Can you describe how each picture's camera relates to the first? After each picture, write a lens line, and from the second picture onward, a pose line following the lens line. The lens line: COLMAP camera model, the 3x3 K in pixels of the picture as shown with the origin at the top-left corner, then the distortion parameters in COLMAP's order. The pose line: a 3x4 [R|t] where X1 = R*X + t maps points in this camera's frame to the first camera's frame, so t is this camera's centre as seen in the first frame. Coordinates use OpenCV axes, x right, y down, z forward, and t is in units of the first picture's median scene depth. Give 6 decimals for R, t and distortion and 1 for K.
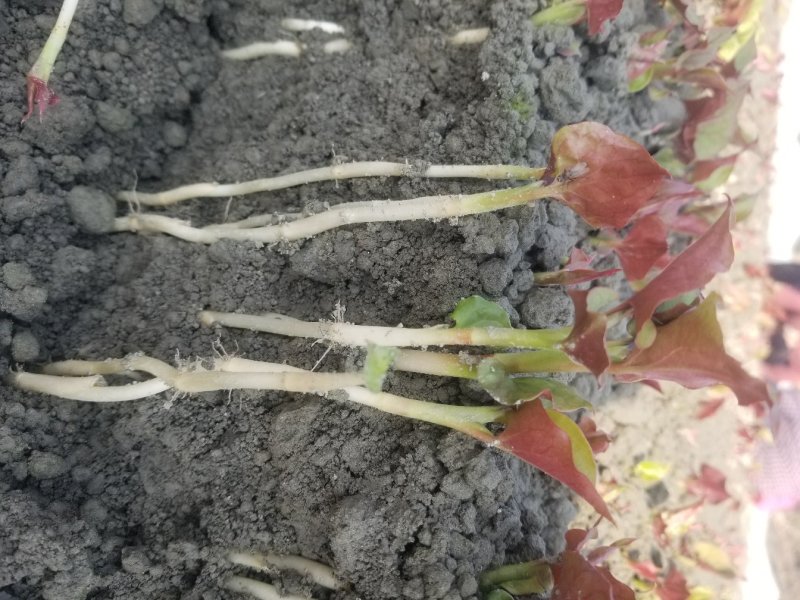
lens RADIAL K [[700.8, 0, 412.2], [0, 700.8, 307.4], [0, 0, 1]] dist [-0.053995, -0.000679]
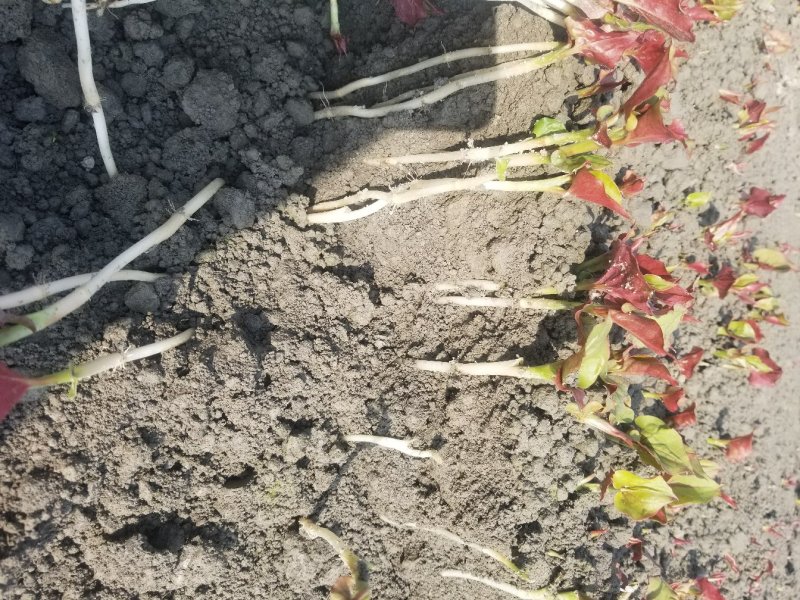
lens RADIAL K [[692.8, 0, 386.6], [0, 692.8, 317.8], [0, 0, 1]] dist [-0.016715, -0.031179]
pose [[0.962850, -0.180034, -0.201267, -0.031648], [0.230568, 0.936079, 0.265698, -0.090914], [0.140567, -0.302233, 0.942813, -0.811446]]
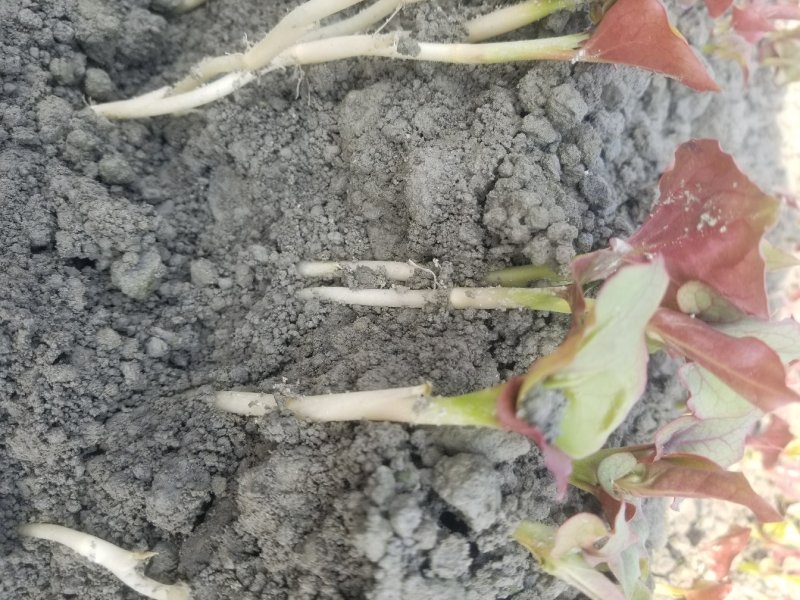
lens RADIAL K [[692.8, 0, 396.5], [0, 692.8, 298.2], [0, 0, 1]] dist [-0.016715, -0.031179]
pose [[0.993544, -0.024954, -0.110668, -0.024619], [0.020930, 0.999082, -0.037371, 0.450653], [0.111499, 0.034814, 0.993155, 0.062048]]
